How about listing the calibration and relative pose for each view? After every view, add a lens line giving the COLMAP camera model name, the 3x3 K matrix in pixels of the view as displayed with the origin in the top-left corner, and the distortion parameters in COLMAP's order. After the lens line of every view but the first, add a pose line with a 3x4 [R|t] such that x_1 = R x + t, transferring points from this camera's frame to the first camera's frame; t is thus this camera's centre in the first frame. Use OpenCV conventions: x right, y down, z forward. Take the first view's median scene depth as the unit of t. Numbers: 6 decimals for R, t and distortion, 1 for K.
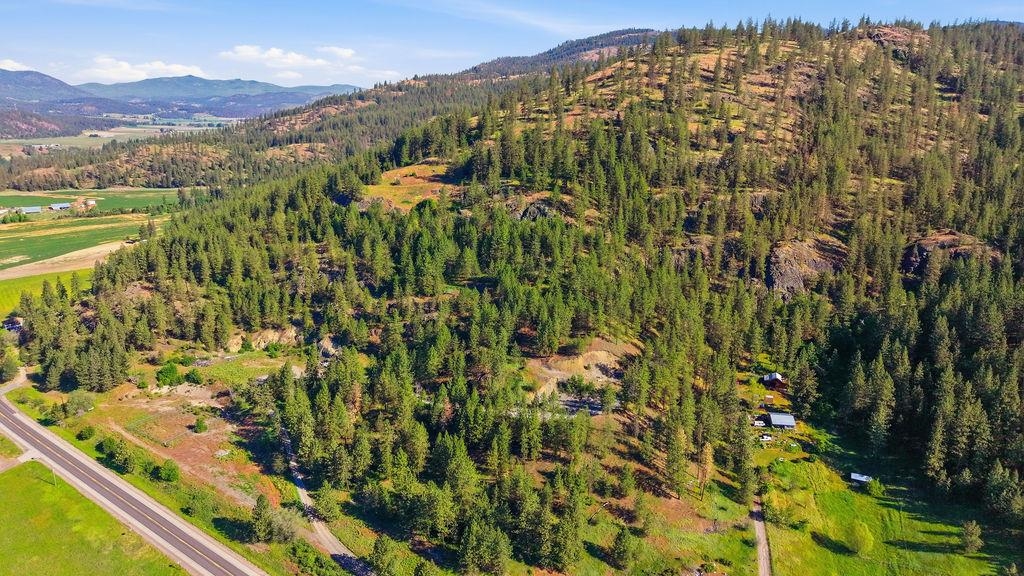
lens RADIAL K [[688.9, 0, 512.0], [0, 688.9, 288.0], [0, 0, 1]] dist [0.043962, -0.058473]
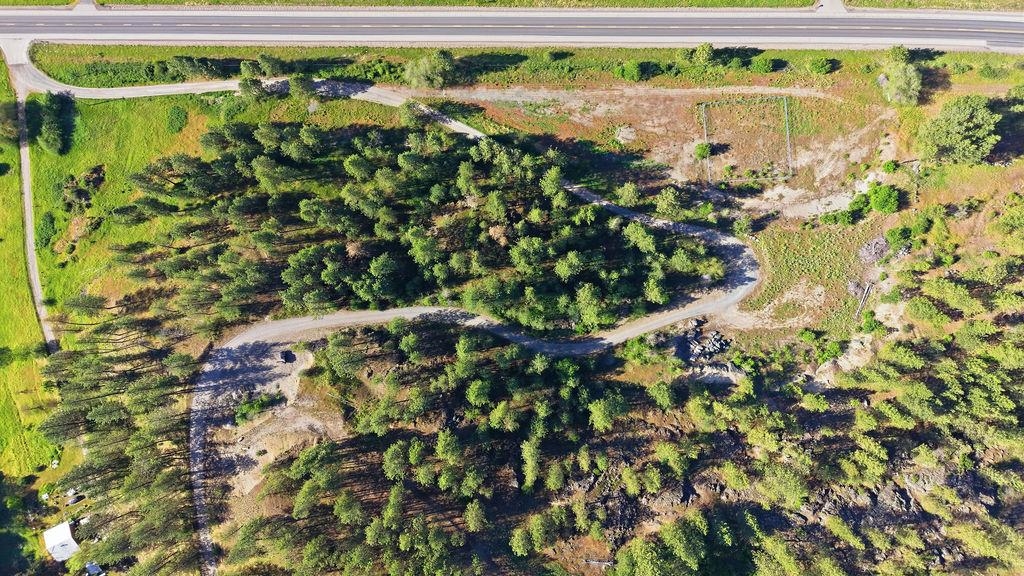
lens RADIAL K [[688.9, 0, 512.0], [0, 688.9, 288.0], [0, 0, 1]] dist [0.043962, -0.058473]
pose [[-0.814261, 0.579995, 0.024185, -0.177121], [-0.113149, -0.199439, 0.973356, -0.472028], [0.569365, 0.789829, 0.228021, 0.706176]]
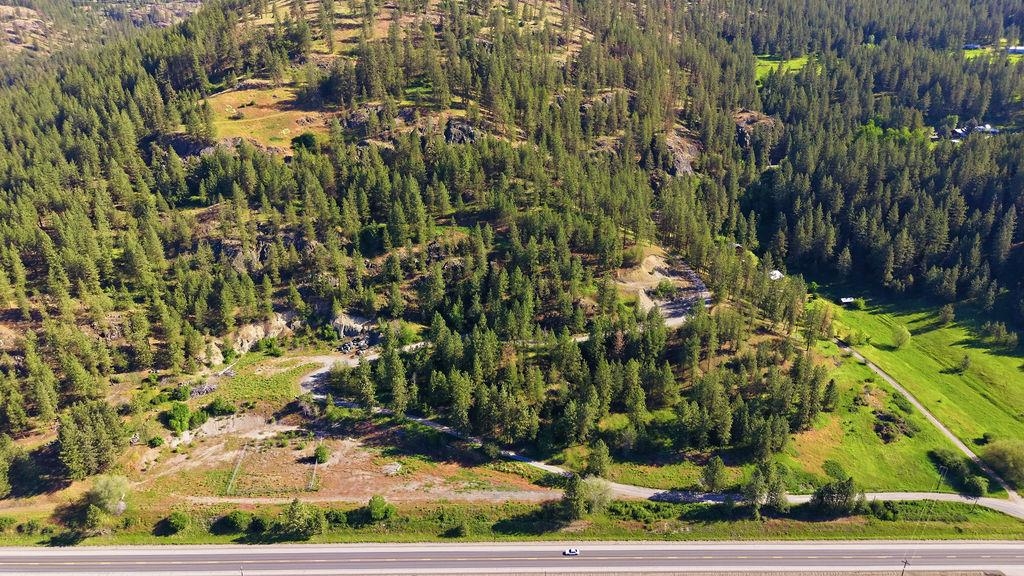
lens RADIAL K [[688.9, 0, 512.0], [0, 688.9, 288.0], [0, 0, 1]] dist [0.043962, -0.058473]
pose [[0.793535, -0.249191, 0.555163, -0.578592], [0.156936, 0.965253, 0.208944, -0.107550], [-0.587940, -0.078679, 0.805069, 0.192515]]
